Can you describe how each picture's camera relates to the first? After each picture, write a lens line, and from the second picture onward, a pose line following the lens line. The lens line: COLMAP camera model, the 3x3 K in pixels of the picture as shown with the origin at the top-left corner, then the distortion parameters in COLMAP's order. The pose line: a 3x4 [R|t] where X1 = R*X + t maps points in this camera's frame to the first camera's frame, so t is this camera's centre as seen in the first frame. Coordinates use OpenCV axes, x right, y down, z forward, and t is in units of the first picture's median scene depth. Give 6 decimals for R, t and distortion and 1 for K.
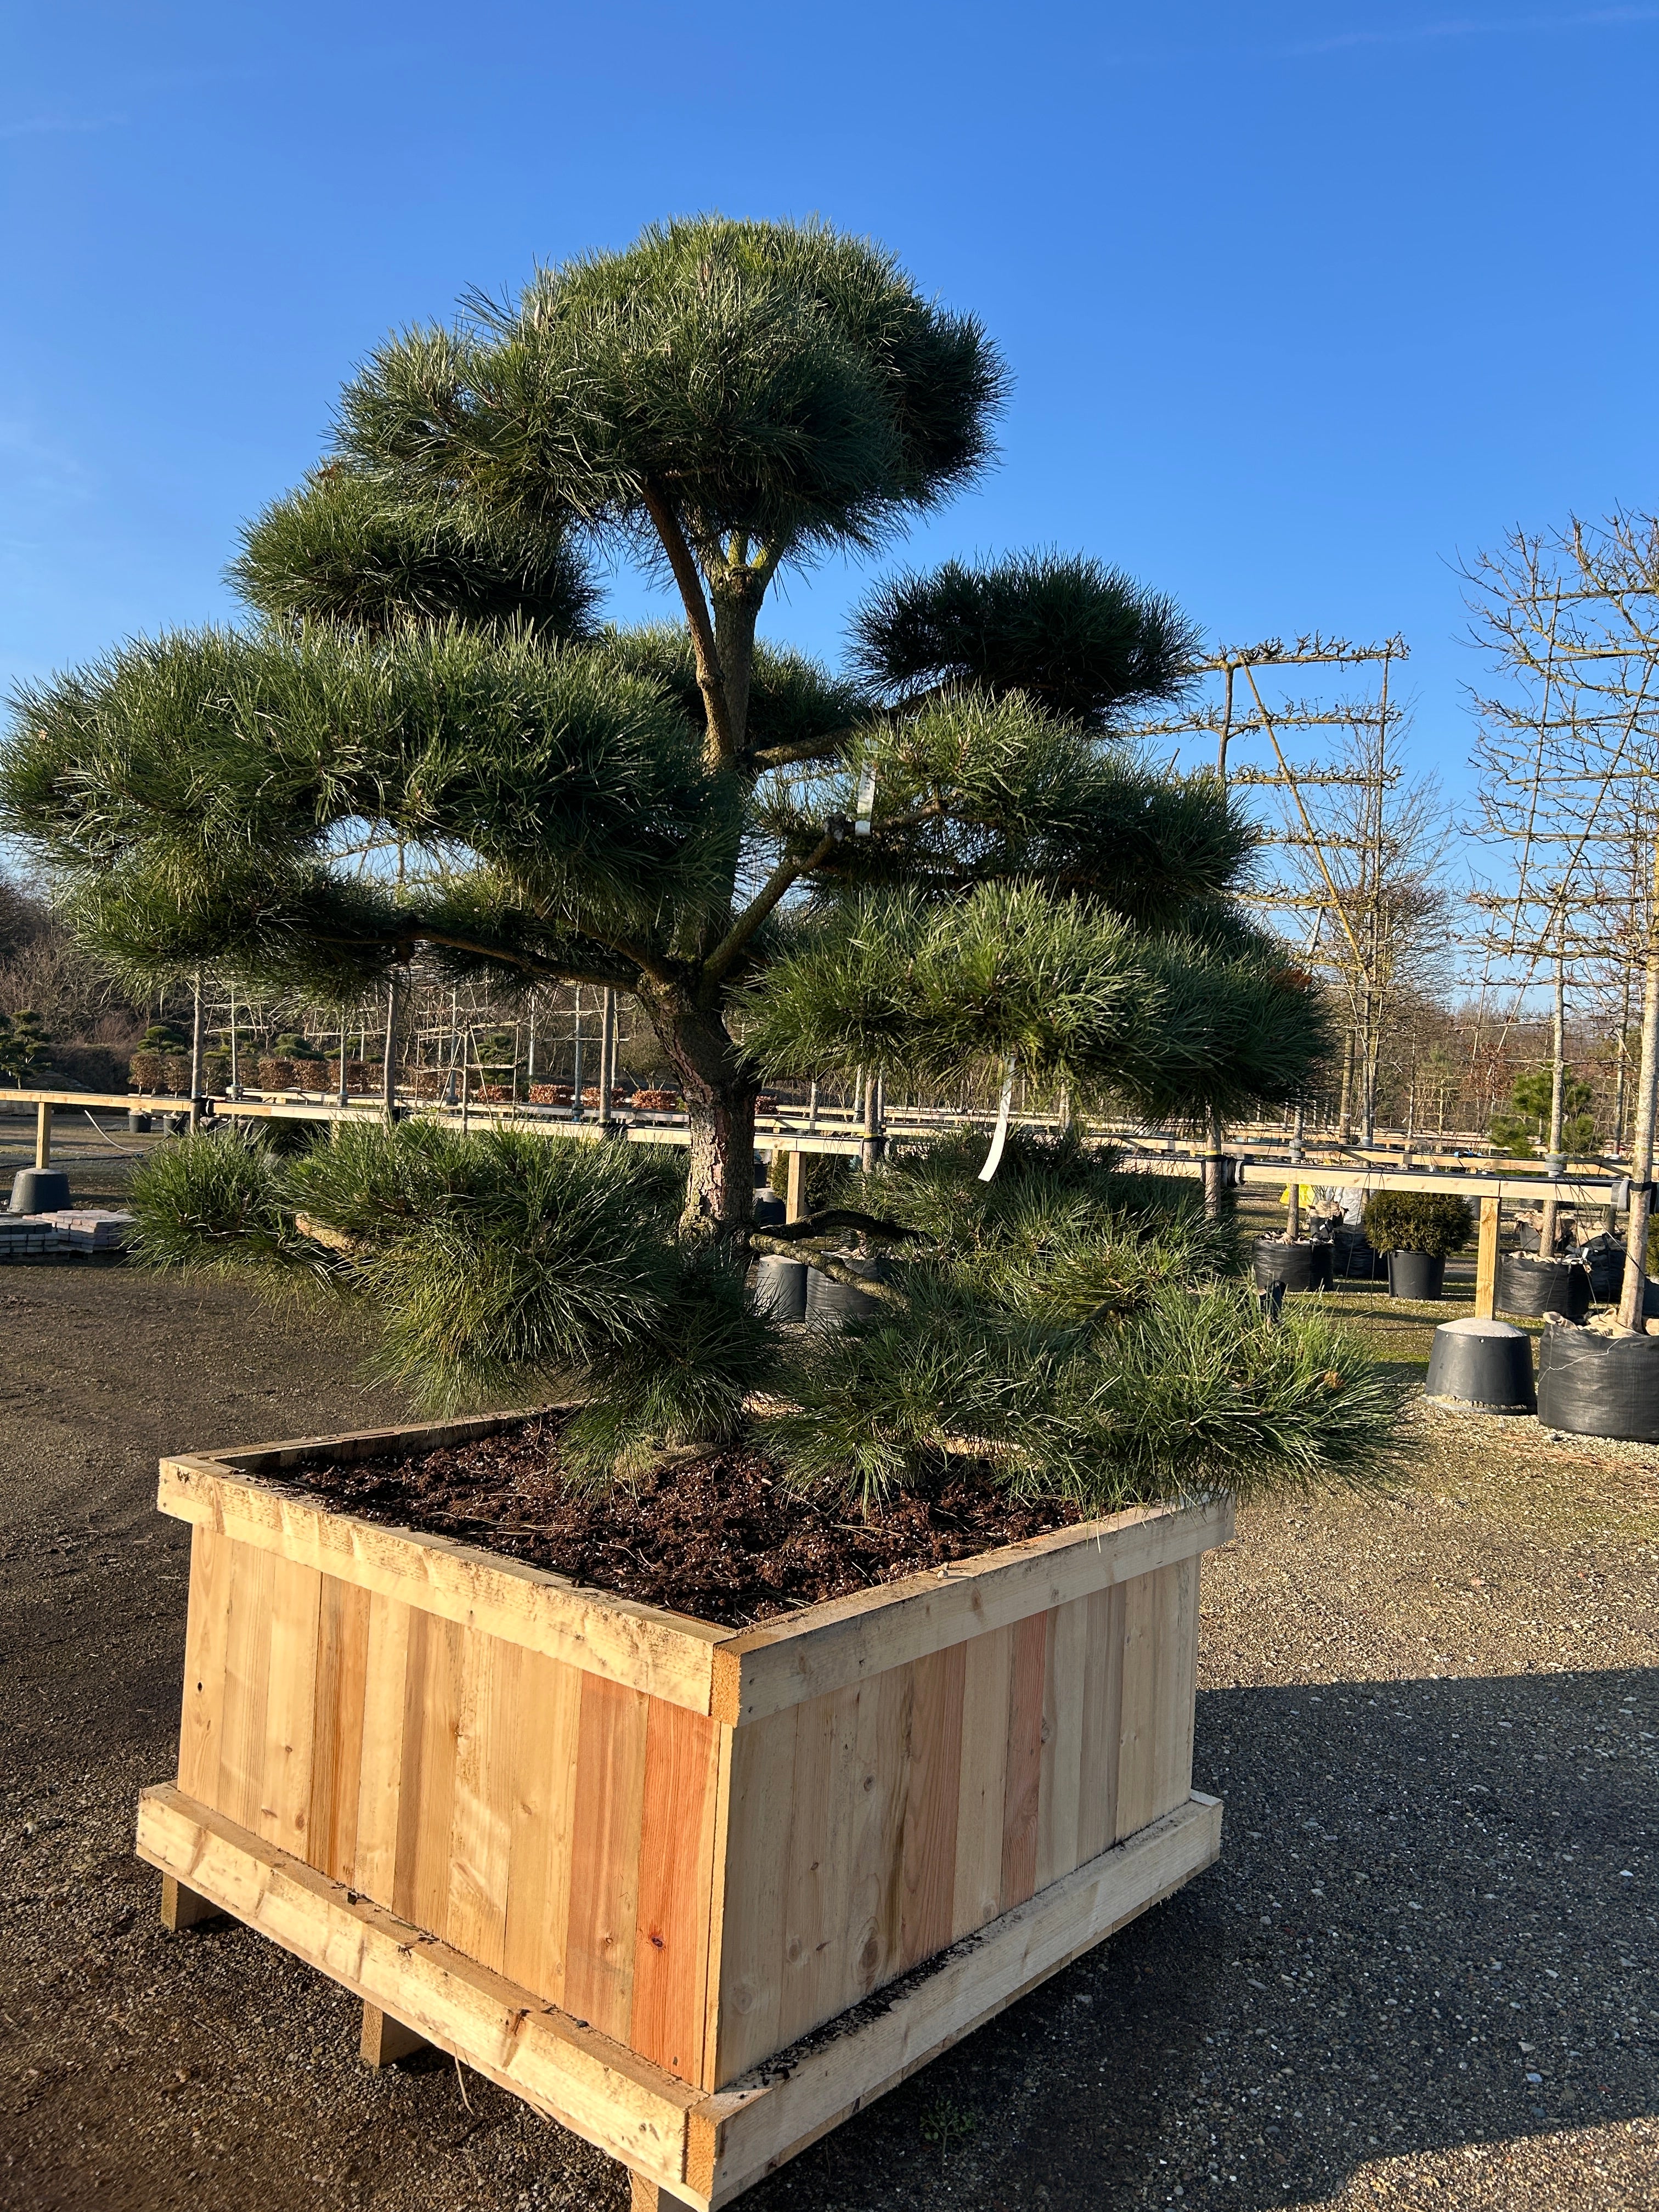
lens RADIAL K [[1660.5, 0, 850.6], [0, 1660.5, 1119.2], [0, 0, 1]] dist [0.049335, -0.059553]
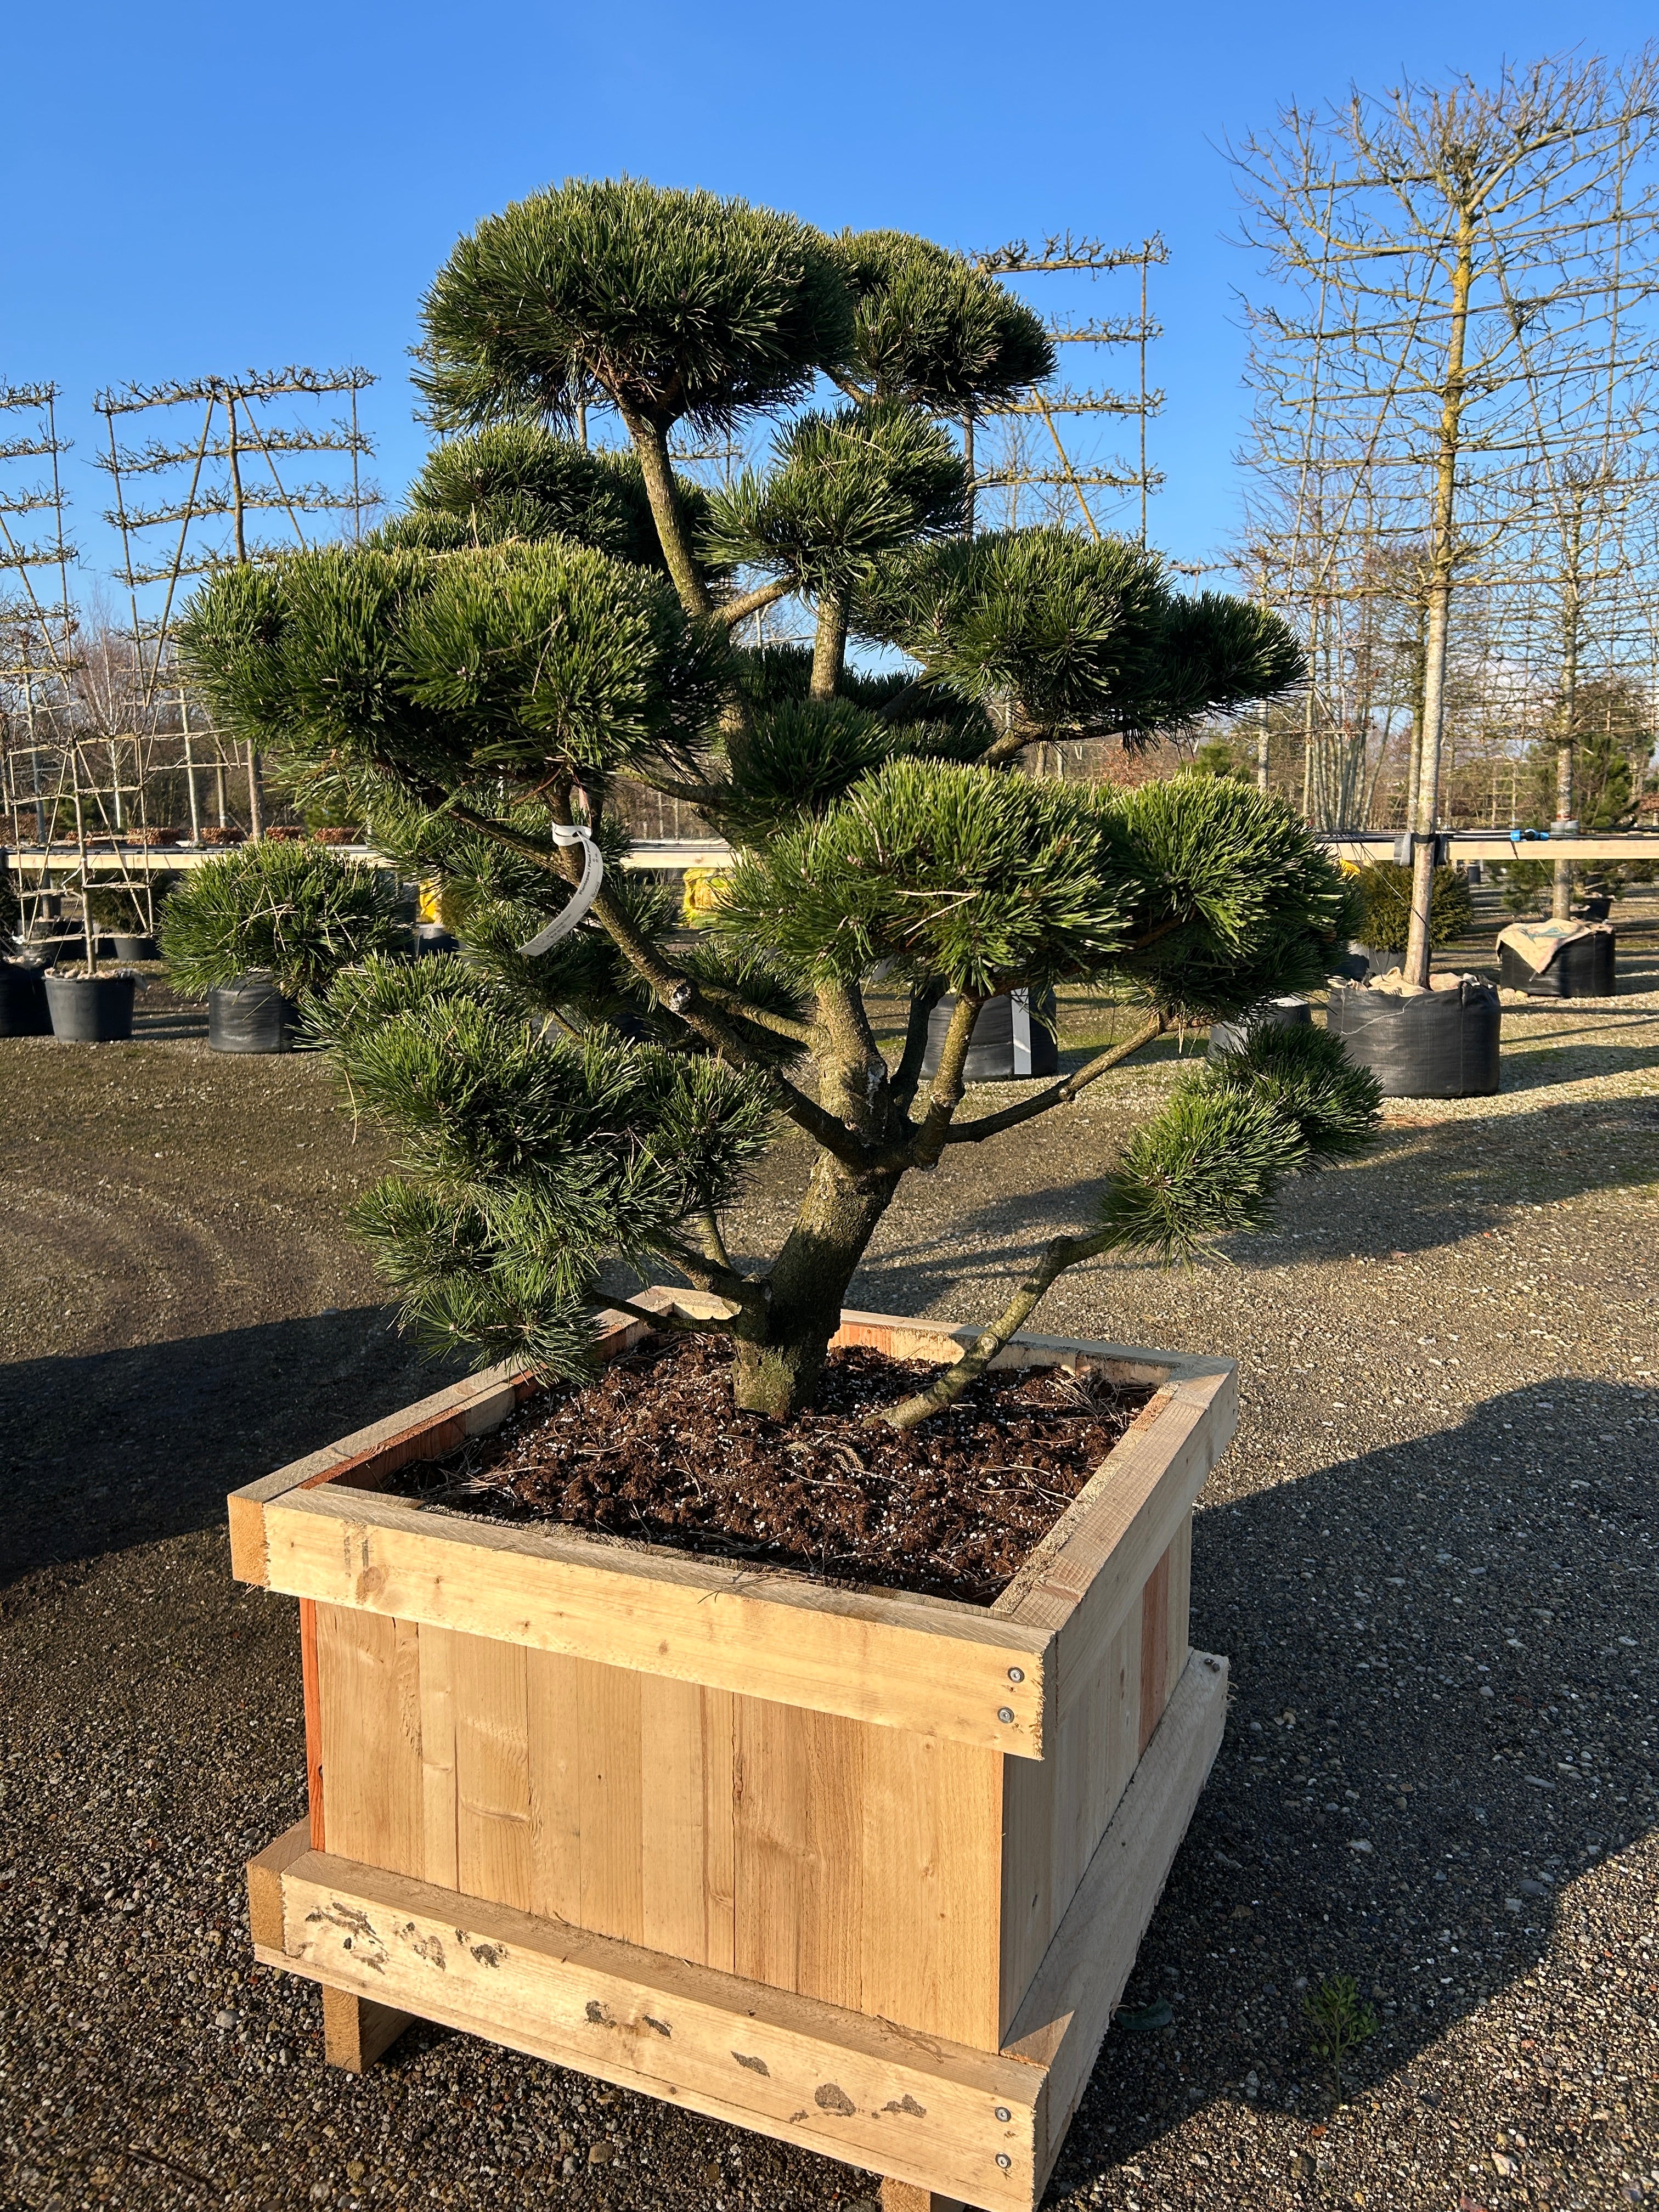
lens RADIAL K [[1660.5, 0, 839.3], [0, 1660.5, 1091.6], [0, 0, 1]] dist [0.049335, -0.059553]
pose [[0.974159, -0.087401, 0.208269, -0.061804], [0.056768, 0.987241, 0.148773, 0.018839], [-0.218614, -0.133105, 0.966691, 0.105952]]
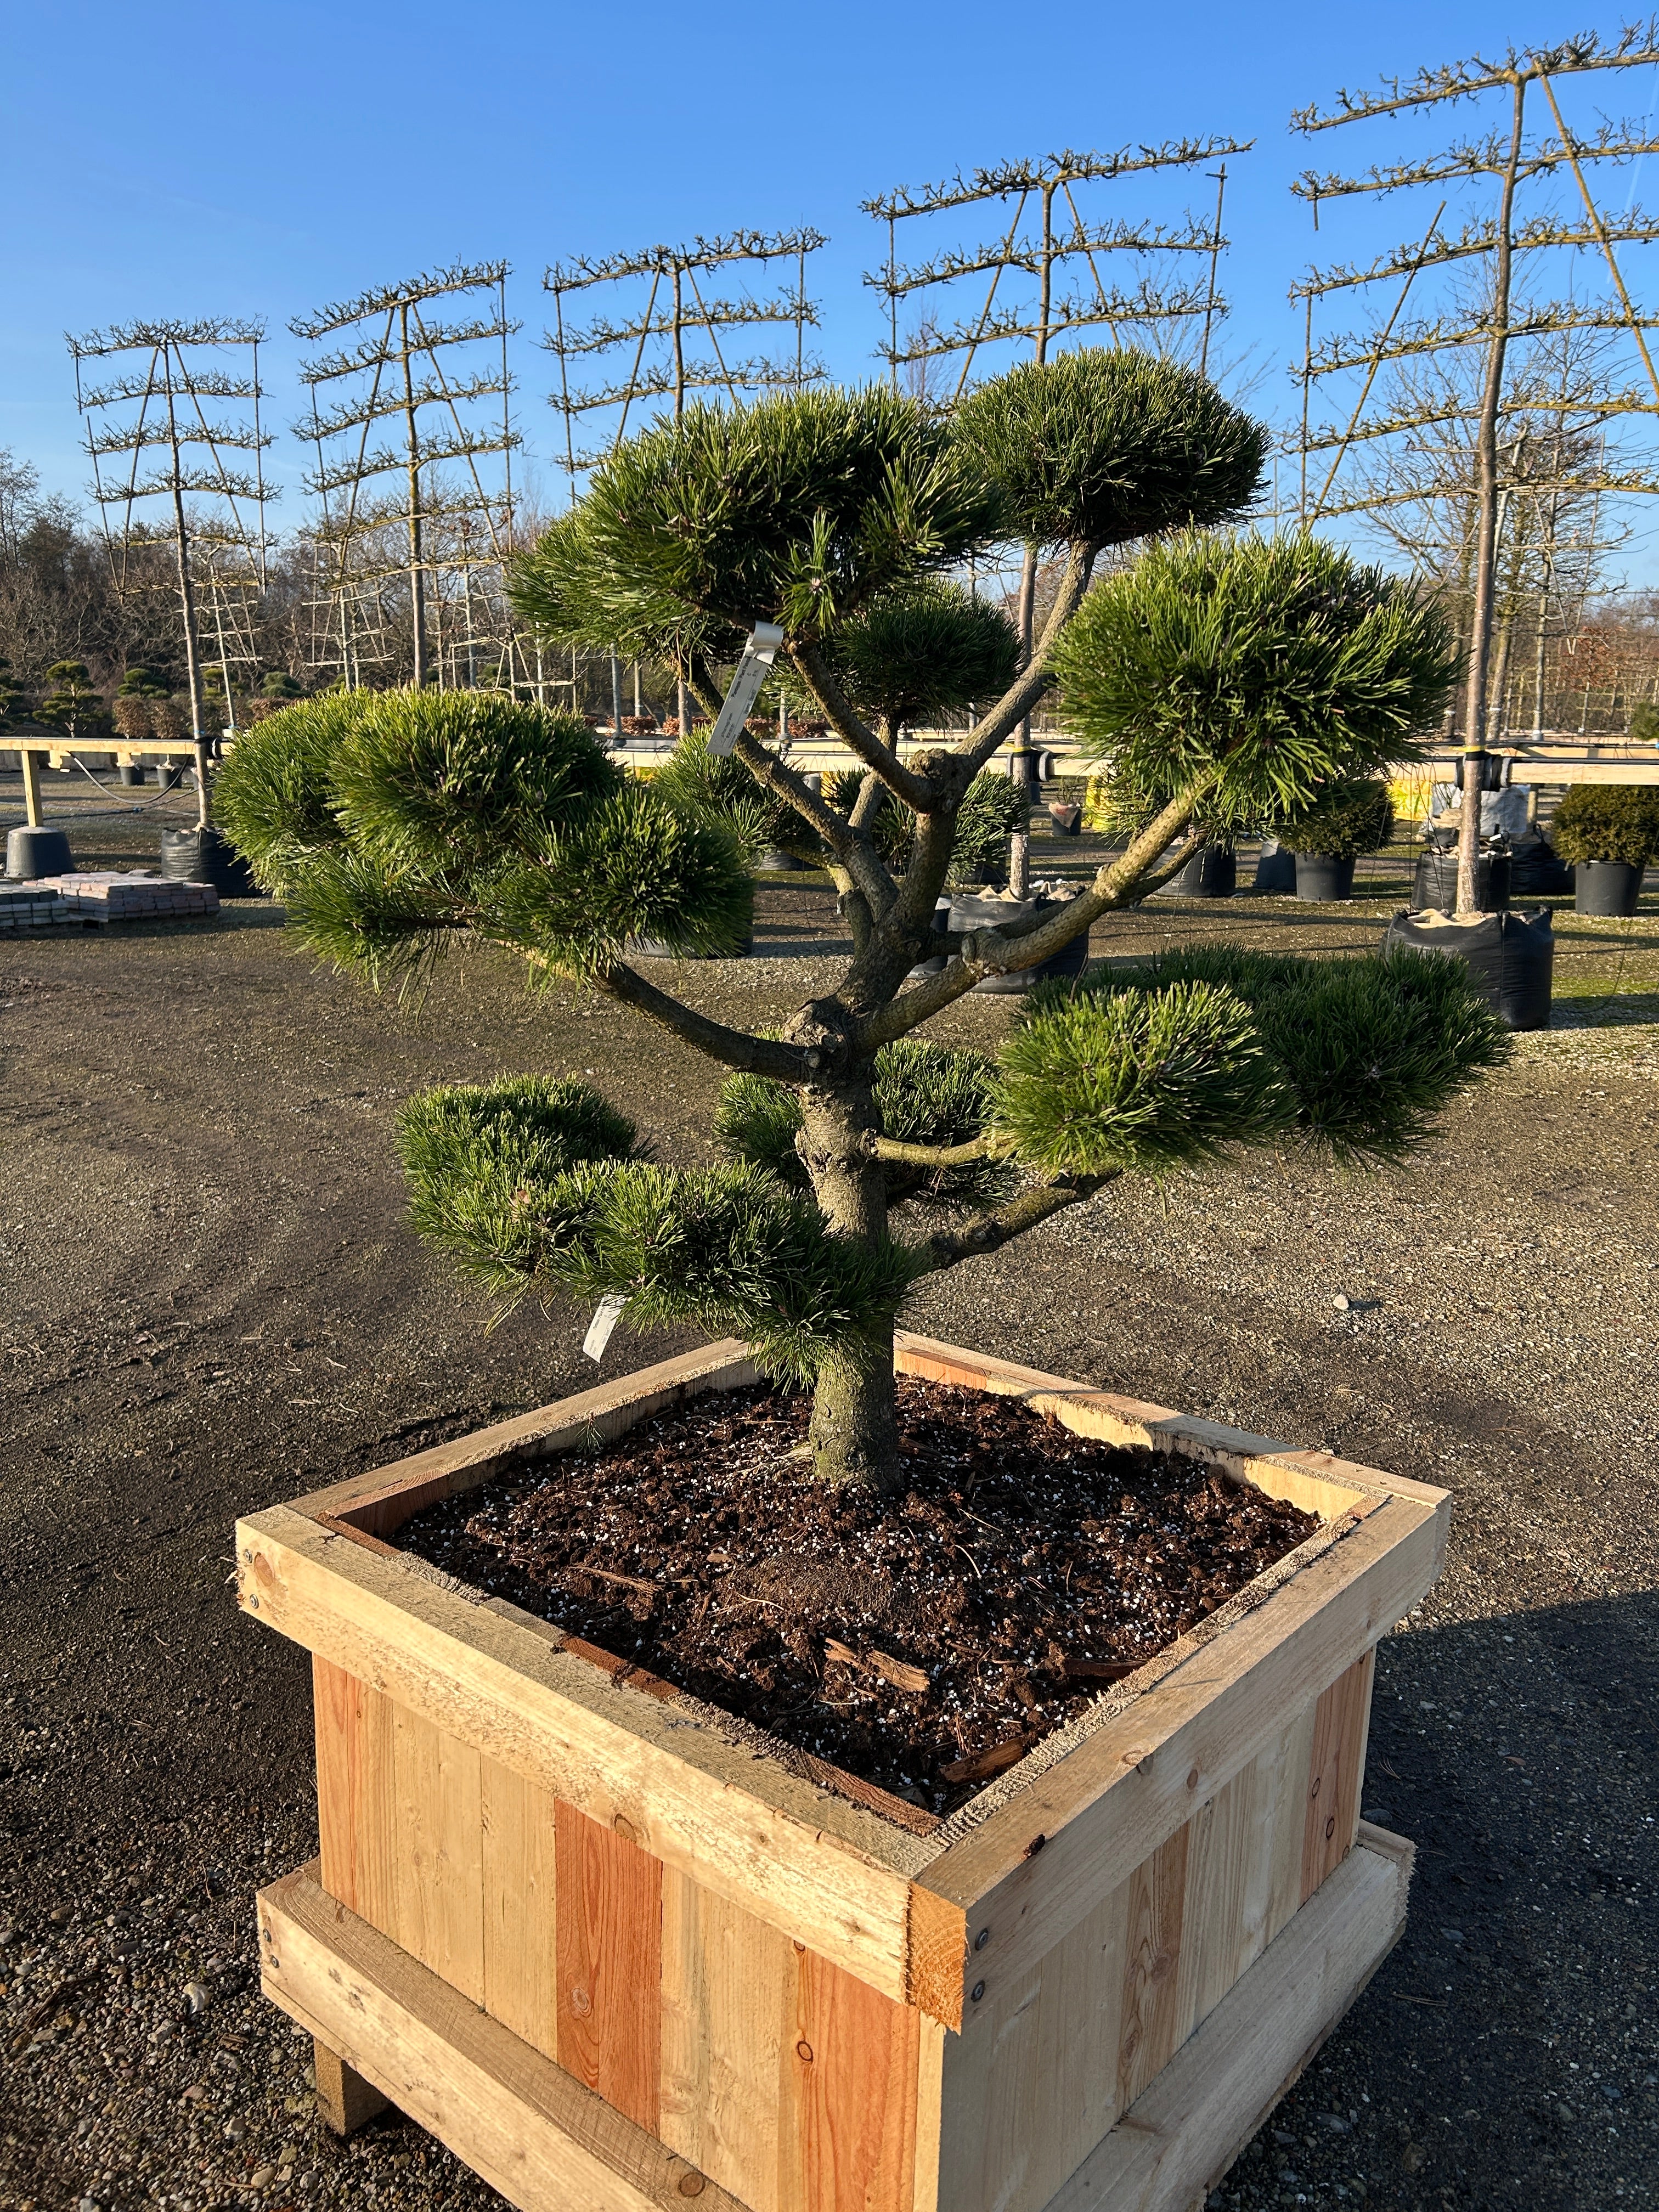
lens RADIAL K [[1660.5, 0, 842.2], [0, 1660.5, 1123.2], [0, 0, 1]] dist [0.049335, -0.059553]
pose [[0.999219, -0.037090, -0.013657, -0.083322], [0.039187, 0.974708, 0.220019, 0.006834], [0.005151, -0.220383, 0.975400, 0.170152]]
